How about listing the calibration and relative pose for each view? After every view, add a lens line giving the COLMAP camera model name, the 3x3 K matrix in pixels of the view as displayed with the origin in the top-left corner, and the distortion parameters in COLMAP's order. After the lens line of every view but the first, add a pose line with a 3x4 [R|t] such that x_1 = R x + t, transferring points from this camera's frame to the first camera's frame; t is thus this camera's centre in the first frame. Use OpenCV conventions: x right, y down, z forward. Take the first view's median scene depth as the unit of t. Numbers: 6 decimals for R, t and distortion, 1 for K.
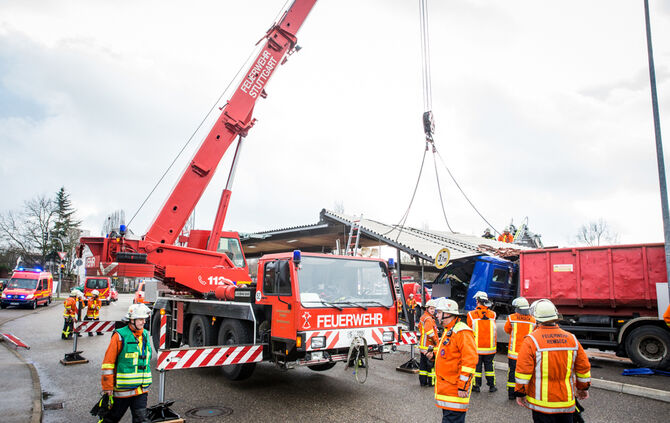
lens RADIAL K [[456.1, 0, 335.8], [0, 456.1, 219.4], [0, 0, 1]] dist [-0.122673, 0.109047]
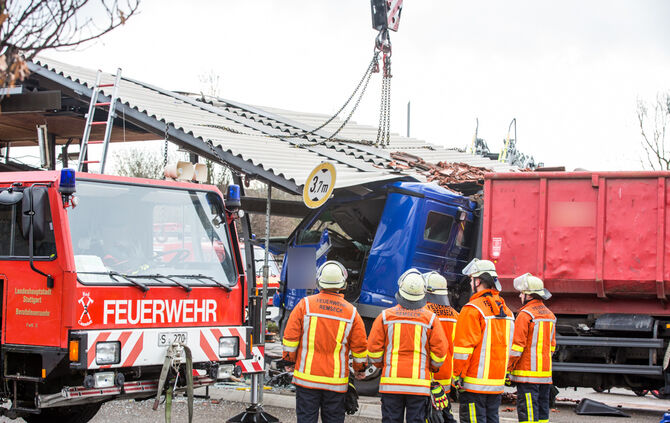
lens RADIAL K [[1545.4, 0, 335.0], [0, 1545.4, 211.5], [0, 0, 1]] dist [-0.332207, -0.262966]
pose [[0.952185, 0.019019, 0.304929, -0.224116], [-0.054997, 0.992427, 0.109837, -0.058628], [-0.300531, -0.121356, 0.946020, -0.463167]]
